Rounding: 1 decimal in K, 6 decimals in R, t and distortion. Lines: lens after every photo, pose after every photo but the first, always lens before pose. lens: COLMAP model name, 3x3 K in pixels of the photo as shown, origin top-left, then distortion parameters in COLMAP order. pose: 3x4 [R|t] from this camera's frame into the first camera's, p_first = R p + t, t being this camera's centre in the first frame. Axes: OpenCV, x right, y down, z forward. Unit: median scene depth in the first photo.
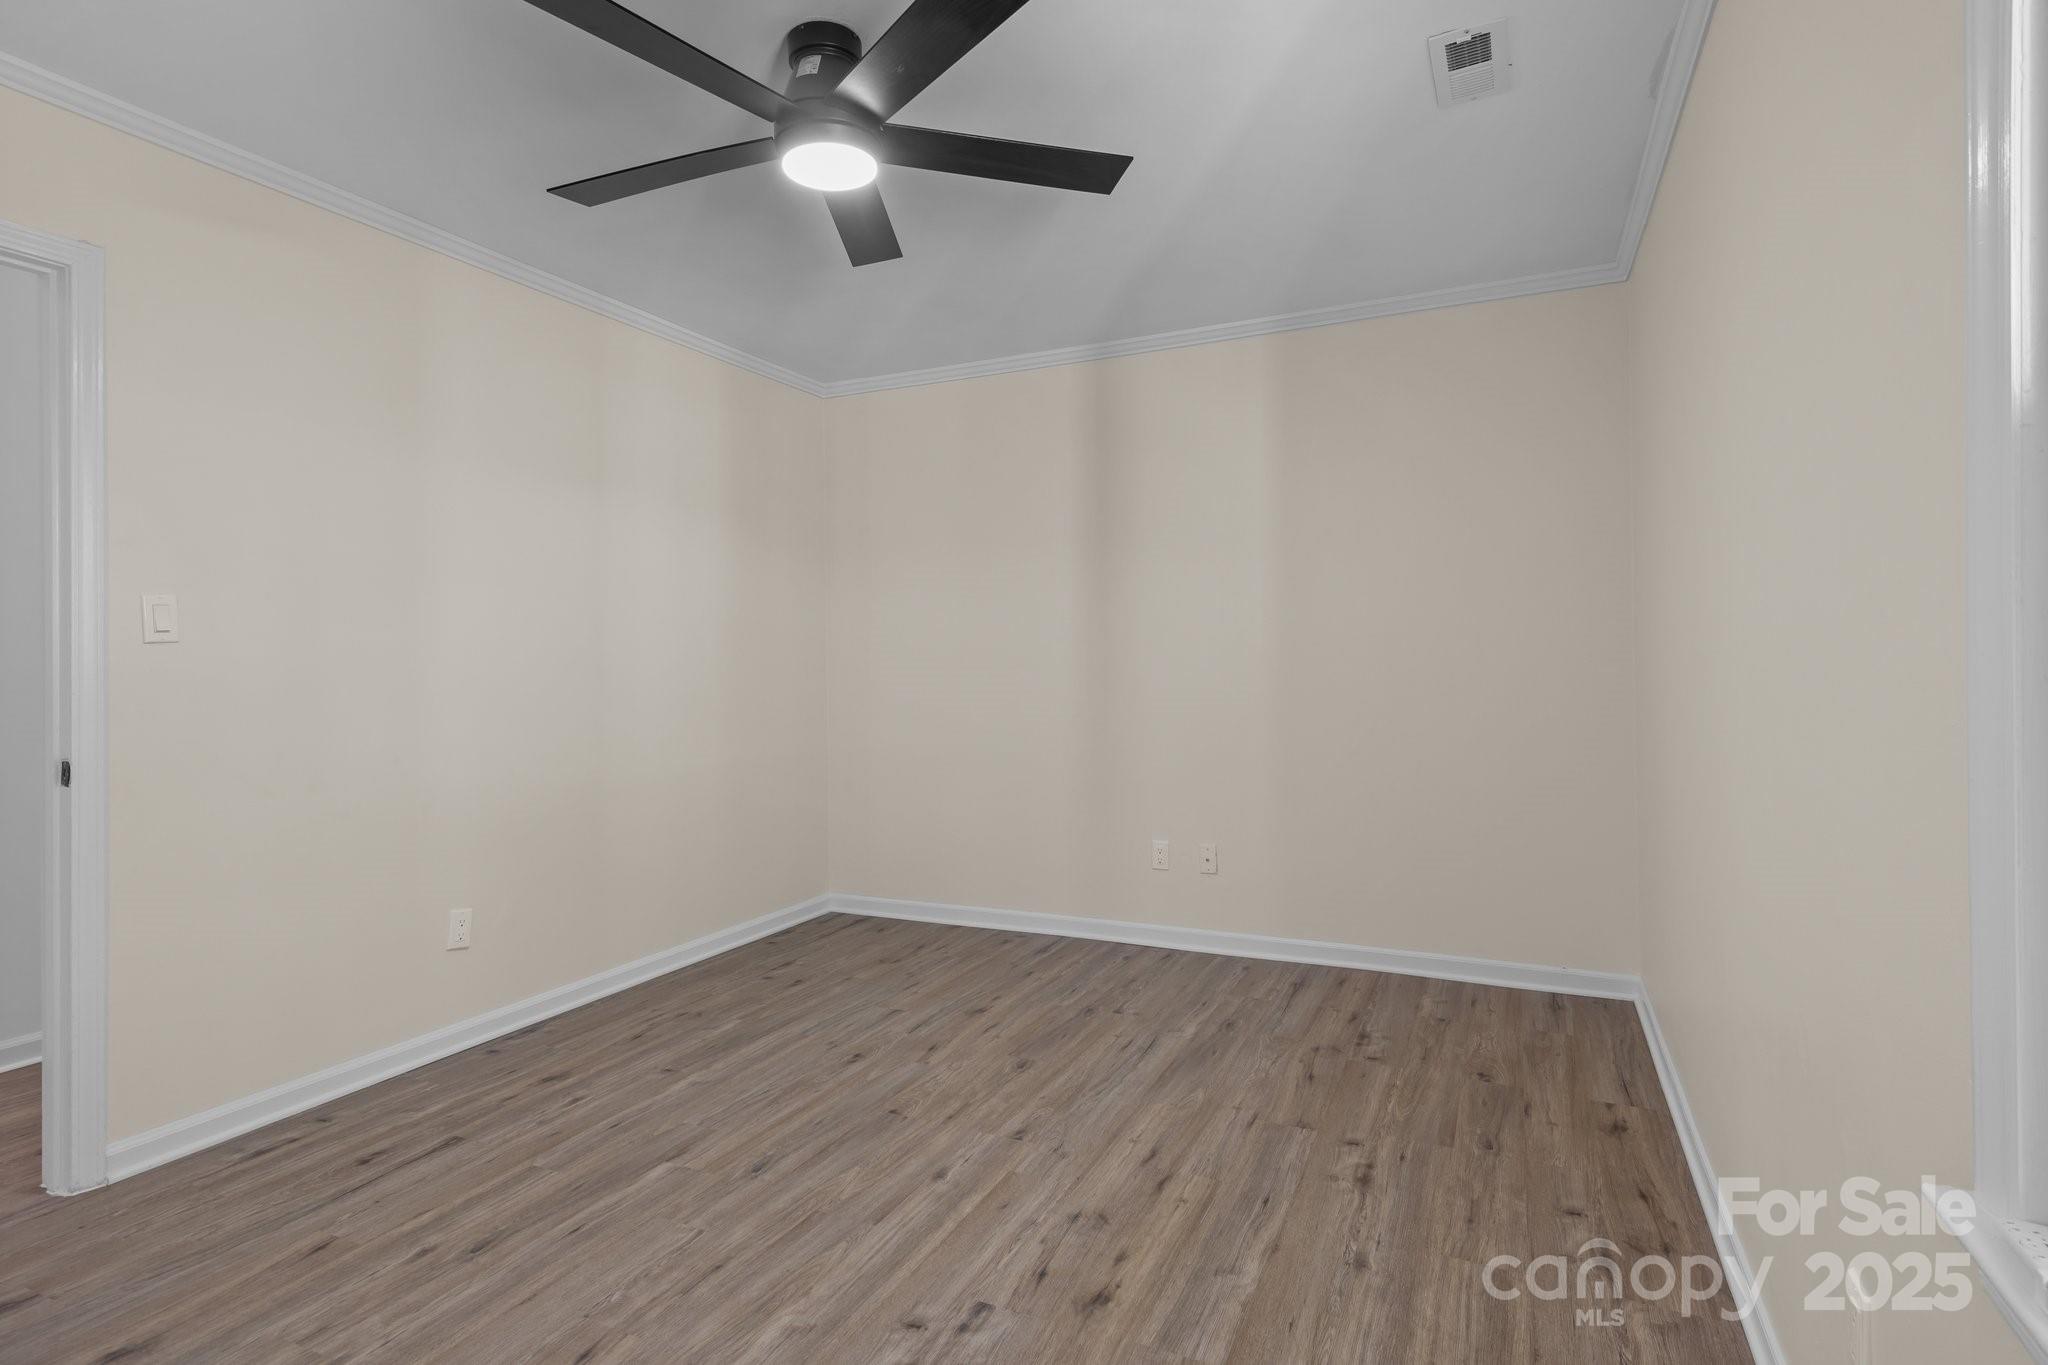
lens RADIAL K [[1013.9, 0, 1025.8], [0, 1013.9, 661.2], [0, 0, 1]] dist [0.005673, -0.001676]
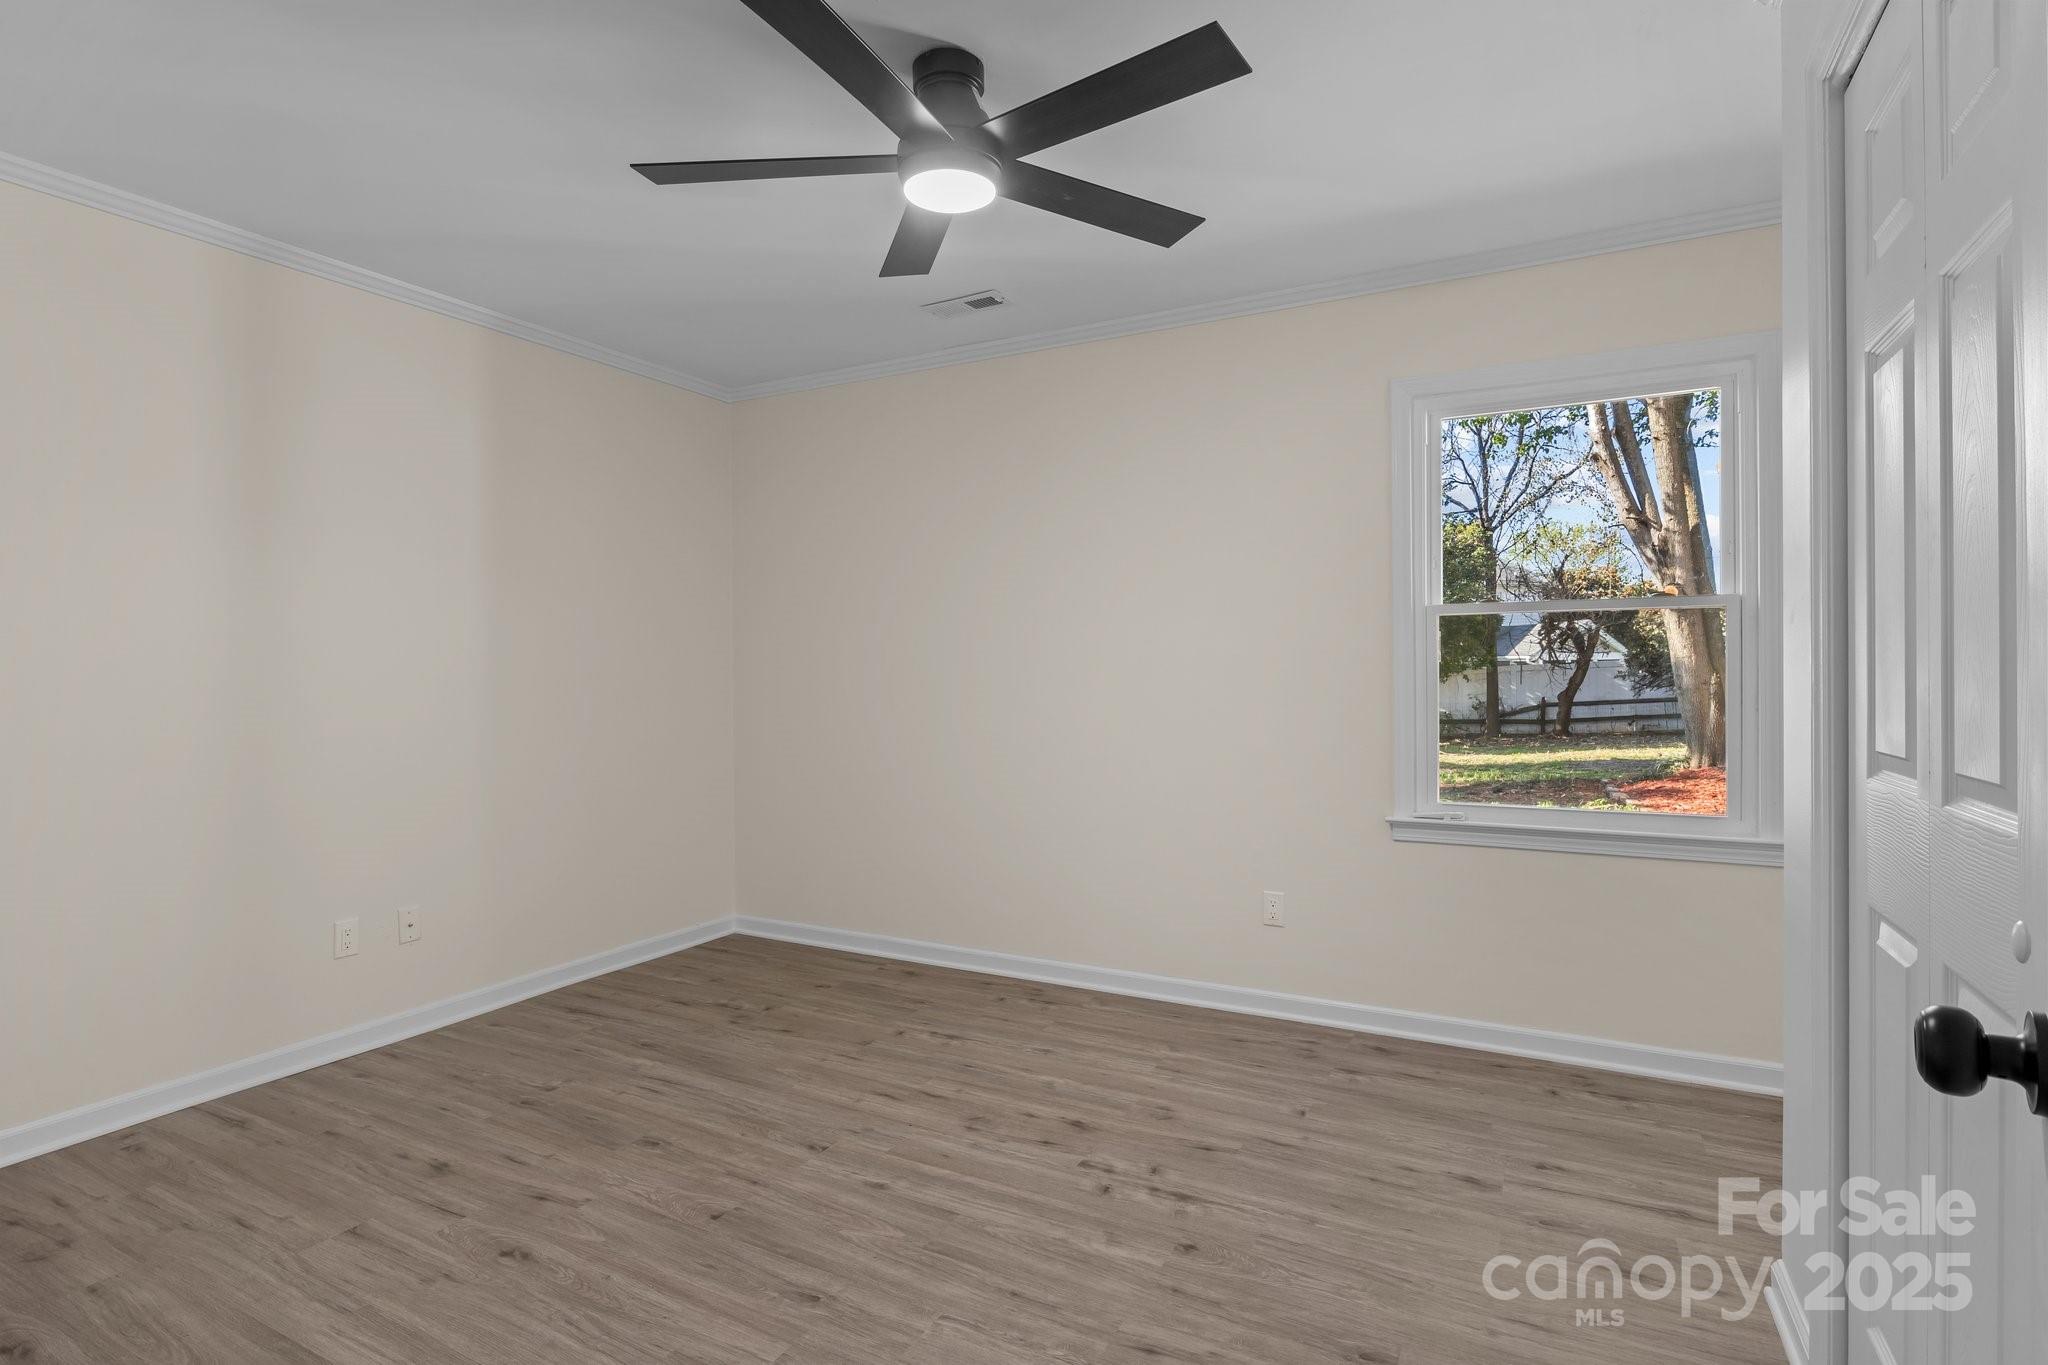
lens RADIAL K [[1013.9, 0, 1023.6], [0, 1013.9, 688.2], [0, 0, 1]] dist [0.005673, -0.001676]
pose [[0.064305, -0.008842, 0.997891, -0.931159], [0.006765, 0.999942, 0.008425, -0.002528], [-0.997907, 0.006209, 0.064361, 0.668648]]
